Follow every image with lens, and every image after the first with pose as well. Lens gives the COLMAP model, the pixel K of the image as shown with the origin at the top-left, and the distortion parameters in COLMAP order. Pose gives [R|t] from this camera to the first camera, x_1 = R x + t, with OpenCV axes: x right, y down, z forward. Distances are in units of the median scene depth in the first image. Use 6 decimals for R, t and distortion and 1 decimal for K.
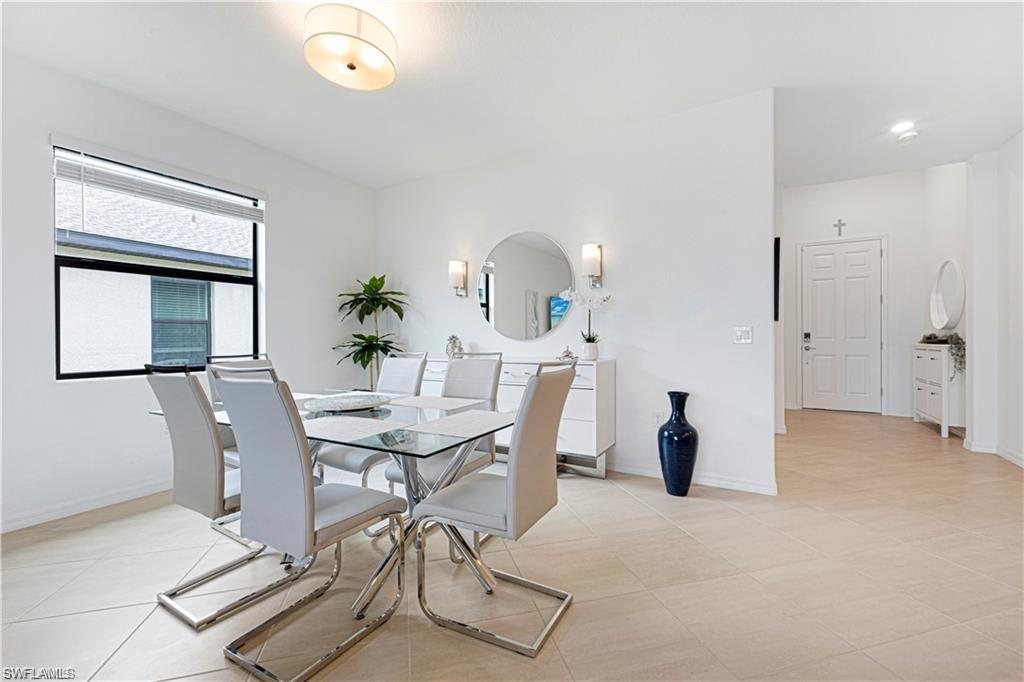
lens RADIAL K [[412.5, 0, 511.2], [0, 412.5, 347.1], [0, 0, 1]] dist [-0.006380, 0.000832]
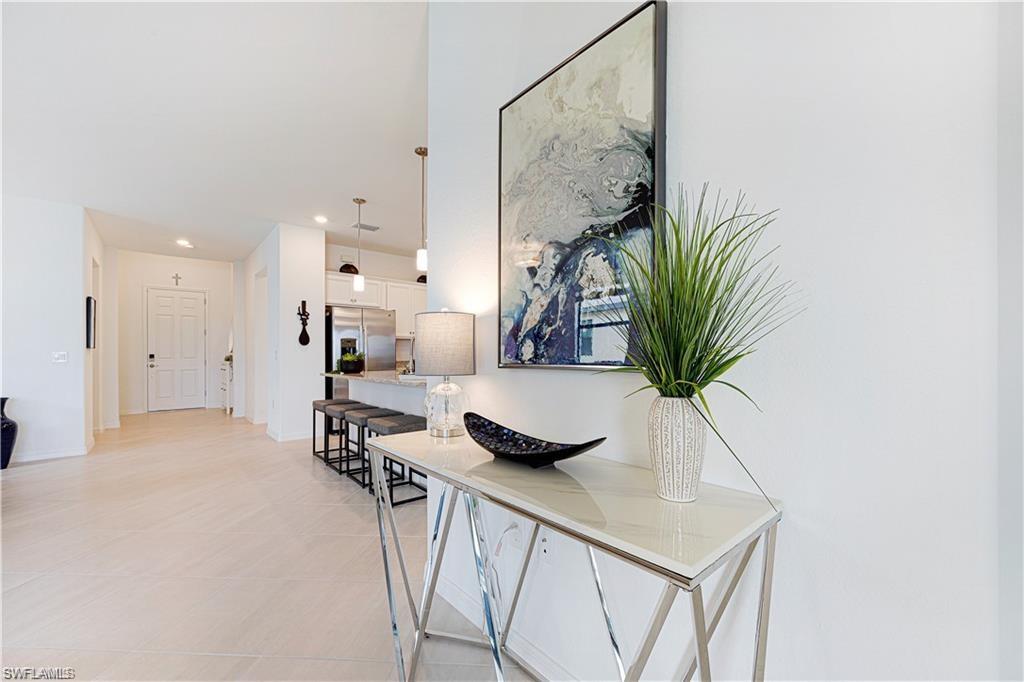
lens RADIAL K [[412.5, 0, 511.3], [0, 412.5, 349.0], [0, 0, 1]] dist [-0.006380, 0.000832]
pose [[0.313757, 0.013052, 0.949414, -0.174520], [0.027544, 0.999360, -0.022841, 0.010586], [-0.949104, 0.033317, 0.313196, -0.522340]]
